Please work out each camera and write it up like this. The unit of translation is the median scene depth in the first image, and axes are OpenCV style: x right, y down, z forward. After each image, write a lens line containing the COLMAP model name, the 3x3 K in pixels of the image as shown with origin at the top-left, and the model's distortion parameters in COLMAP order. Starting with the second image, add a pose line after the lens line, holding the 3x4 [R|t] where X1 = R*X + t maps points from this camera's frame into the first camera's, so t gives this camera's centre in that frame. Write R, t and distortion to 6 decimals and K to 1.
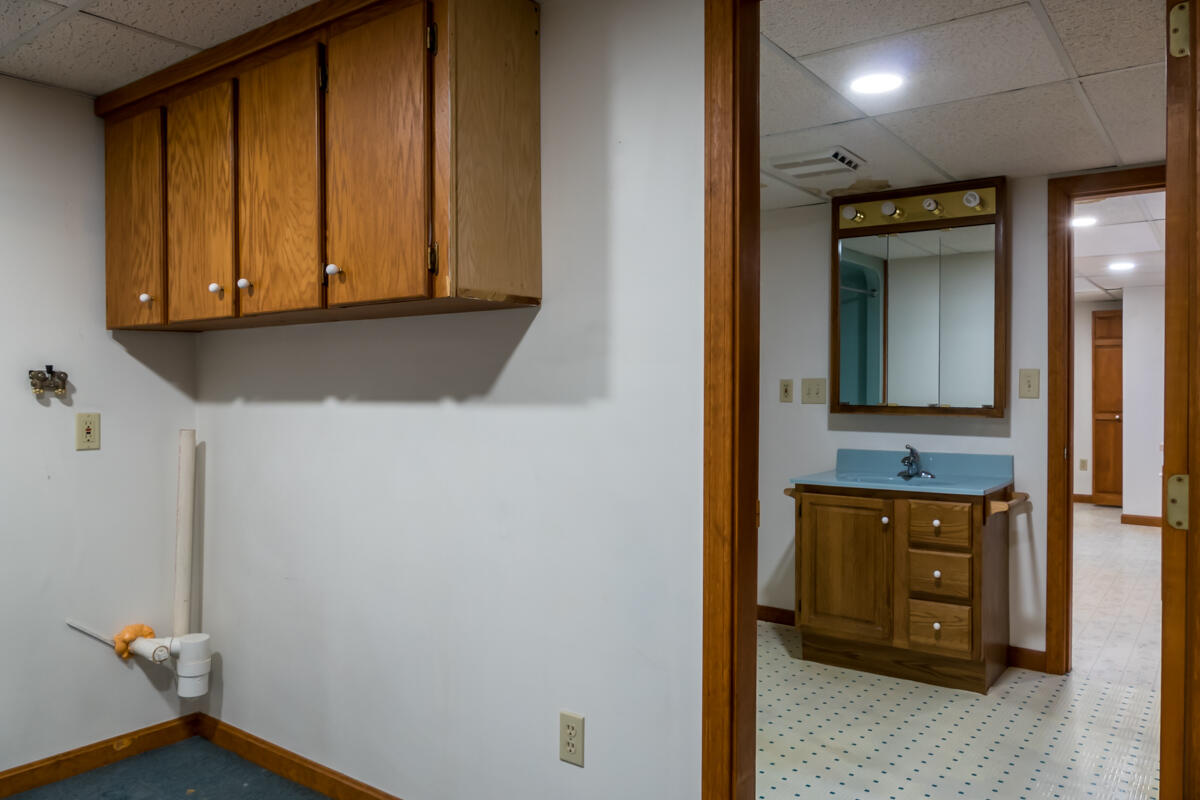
lens RADIAL K [[883.5, 0, 600.0], [0, 883.5, 400.0], [0, 0, 1]] dist [0.003367, 0.001374]
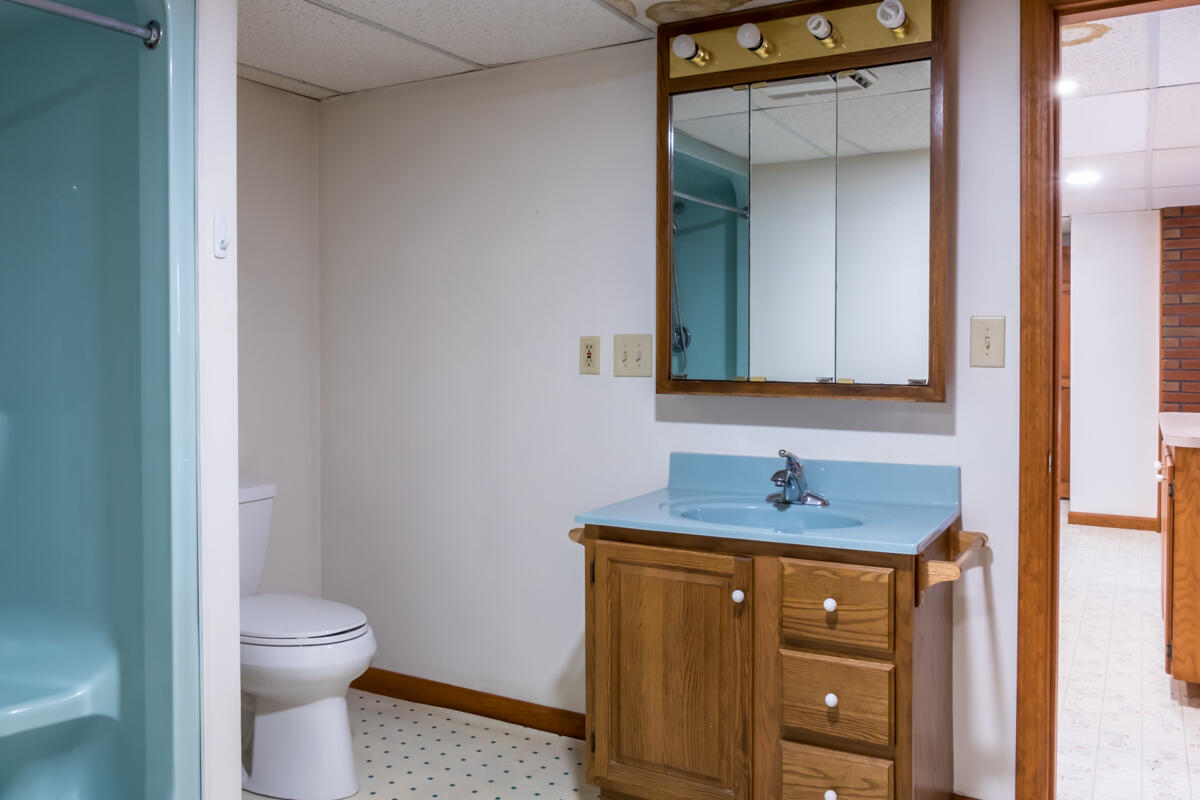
lens RADIAL K [[843.4, 0, 599.6], [0, 843.4, 366.6], [0, 0, 1]] dist [-0.004663, -0.000227]
pose [[0.996180, -0.006306, 0.087093, 0.188034], [0.005366, 0.999925, 0.011019, -0.009929], [-0.087156, -0.010509, 0.996139, 0.479594]]
